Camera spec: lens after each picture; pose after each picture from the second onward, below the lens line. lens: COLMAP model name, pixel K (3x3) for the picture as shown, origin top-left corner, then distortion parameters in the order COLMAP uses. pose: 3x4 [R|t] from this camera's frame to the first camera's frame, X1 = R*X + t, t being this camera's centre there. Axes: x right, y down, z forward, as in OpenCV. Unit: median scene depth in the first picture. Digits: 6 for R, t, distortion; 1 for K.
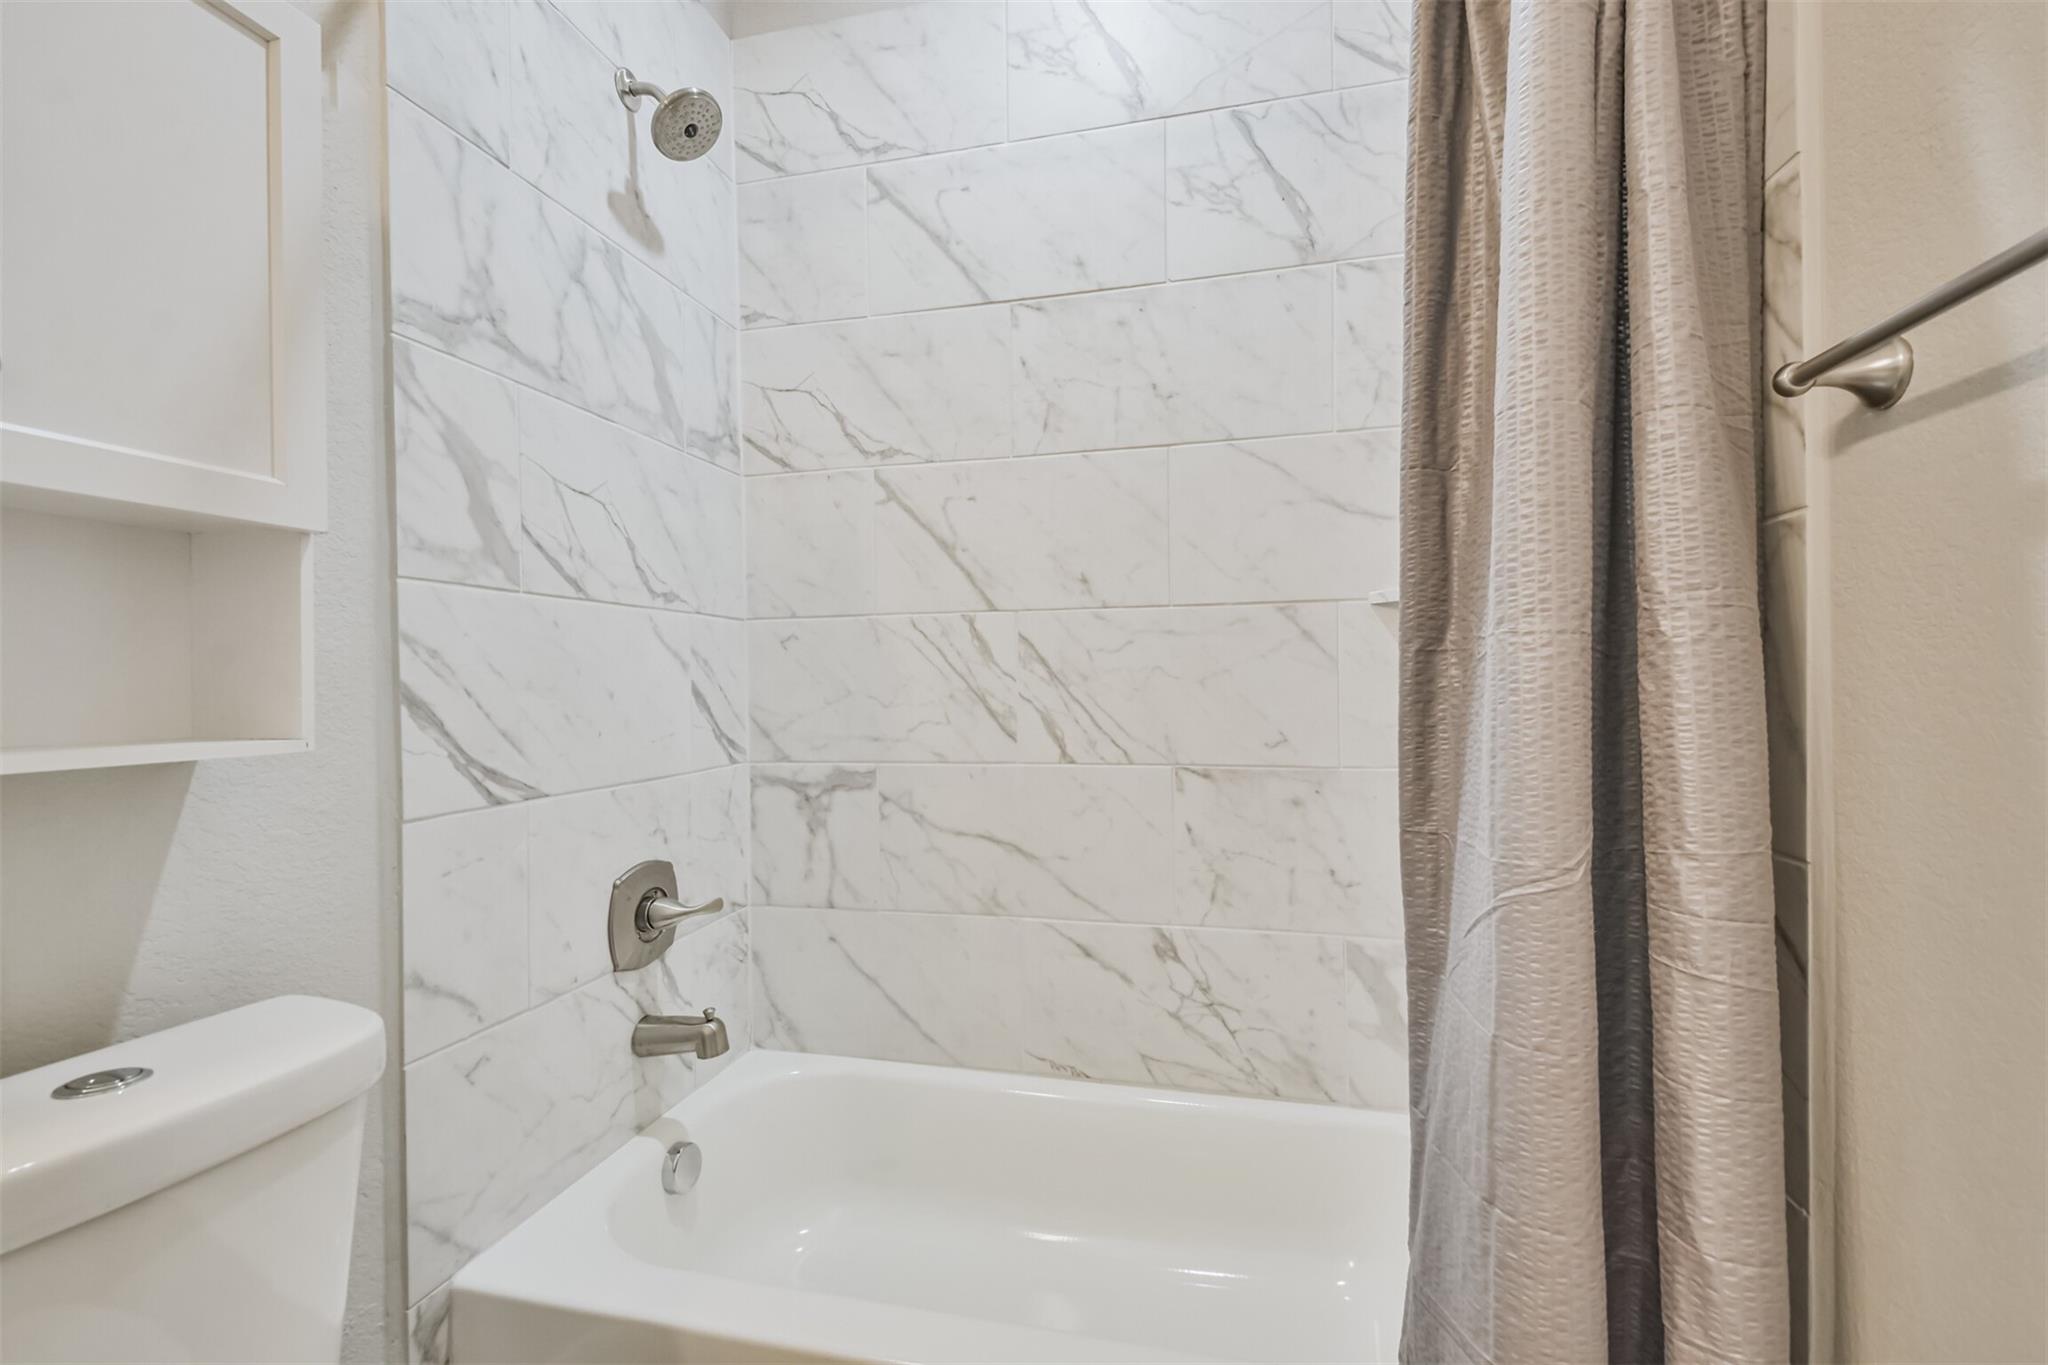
lens RADIAL K [[883.7, 0, 1019.1], [0, 883.7, 679.1], [0, 0, 1]] dist [0.055280, -0.038935]
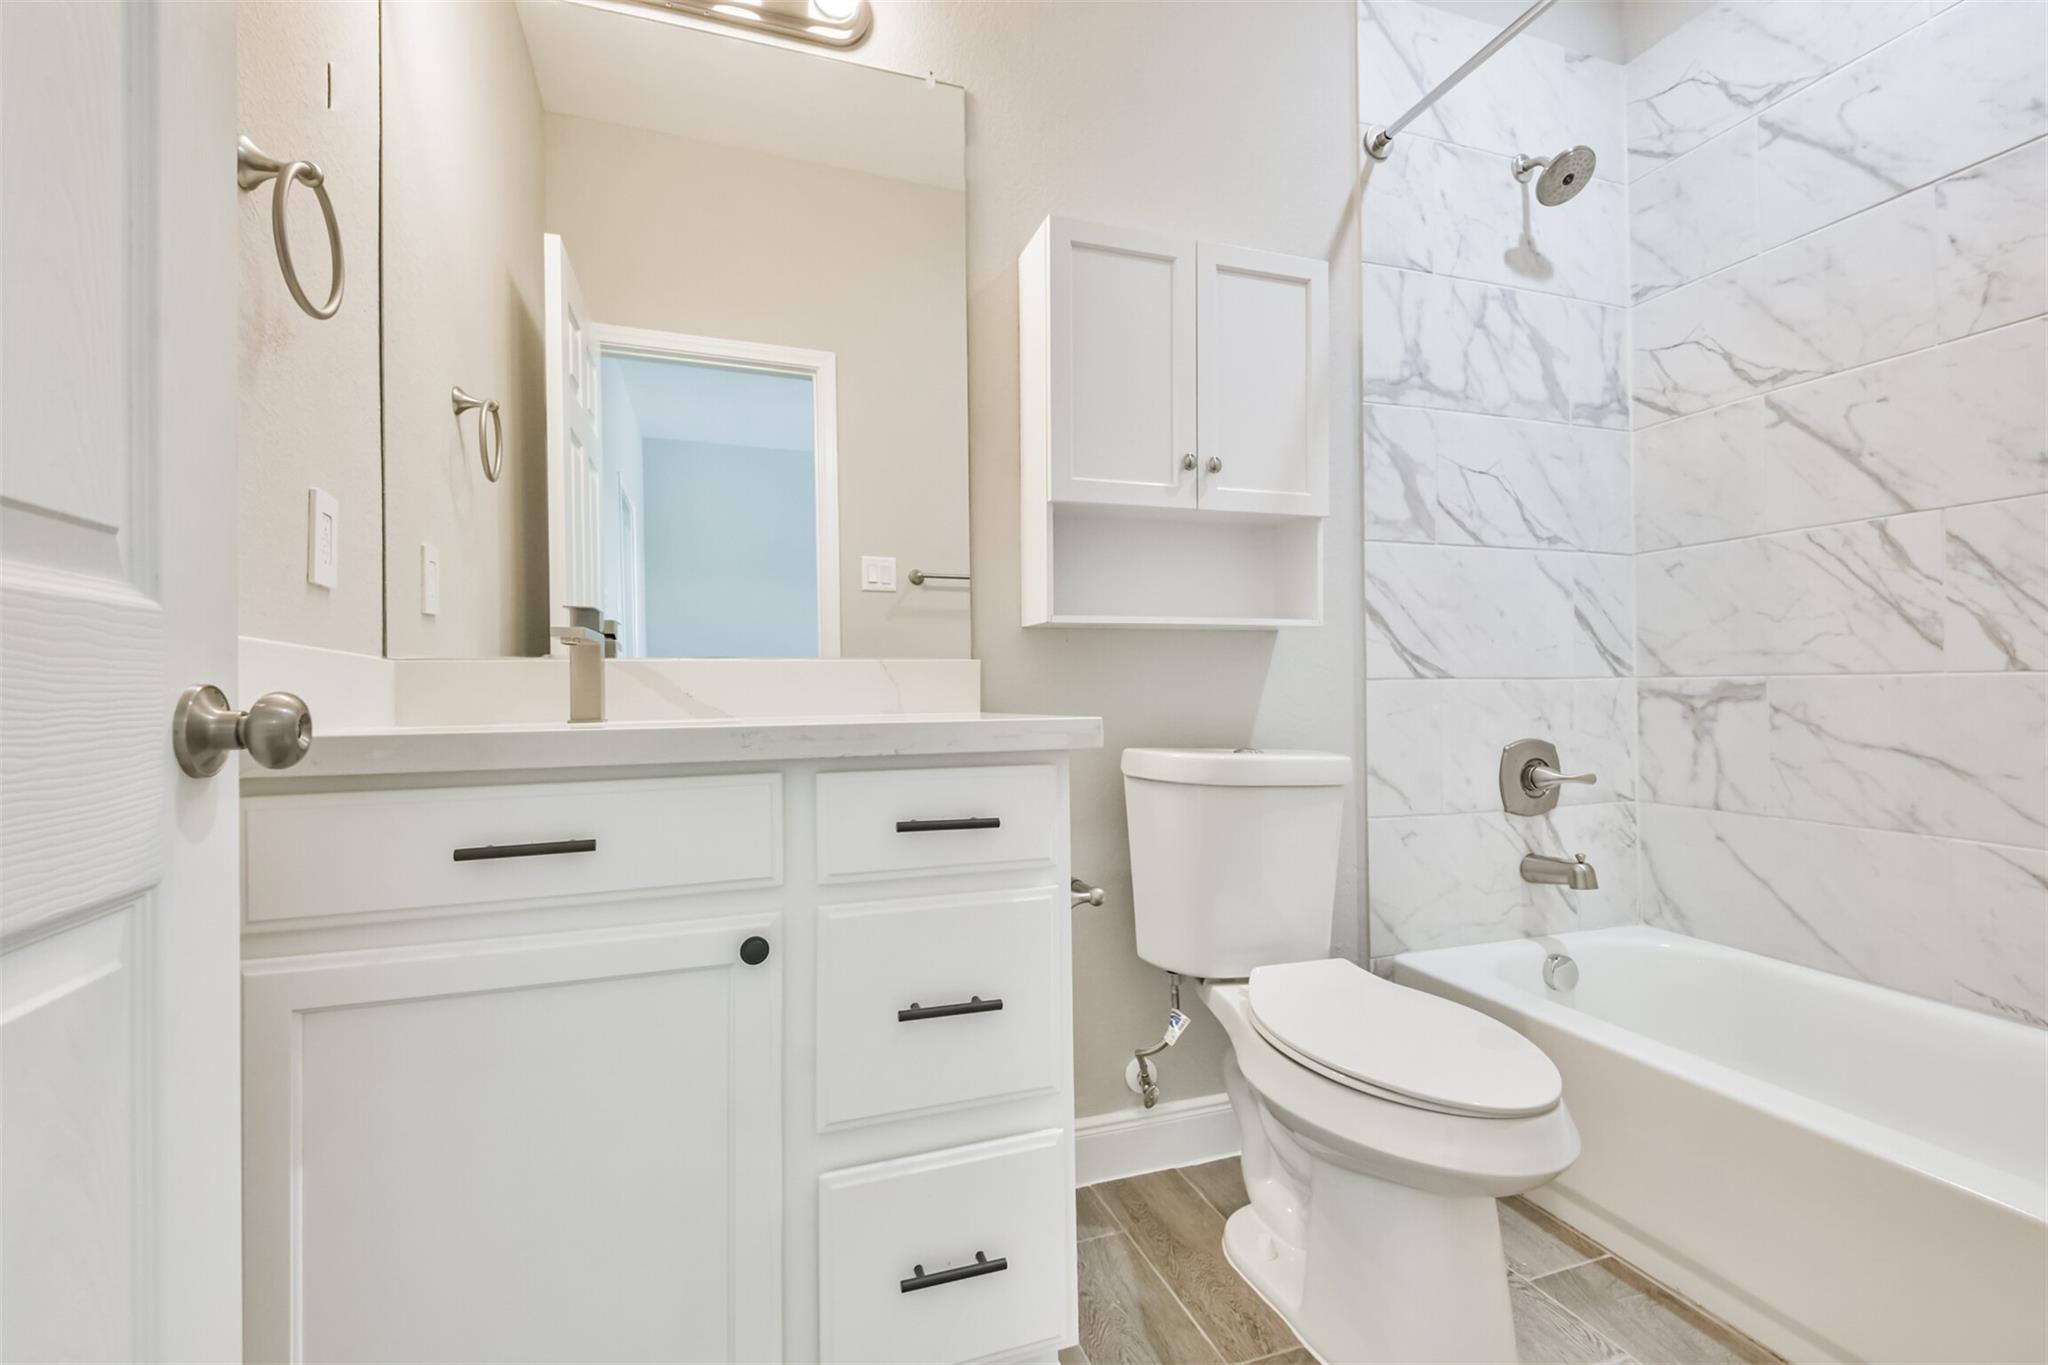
lens RADIAL K [[896.2, 0, 1026.8], [0, 896.2, 684.7], [0, 0, 1]] dist [0.033558, -0.021004]
pose [[0.534716, 0.005538, -0.845014, 0.313693], [0.001146, 0.999973, 0.007279, 0.109024], [0.845031, -0.004861, 0.534695, -0.353633]]
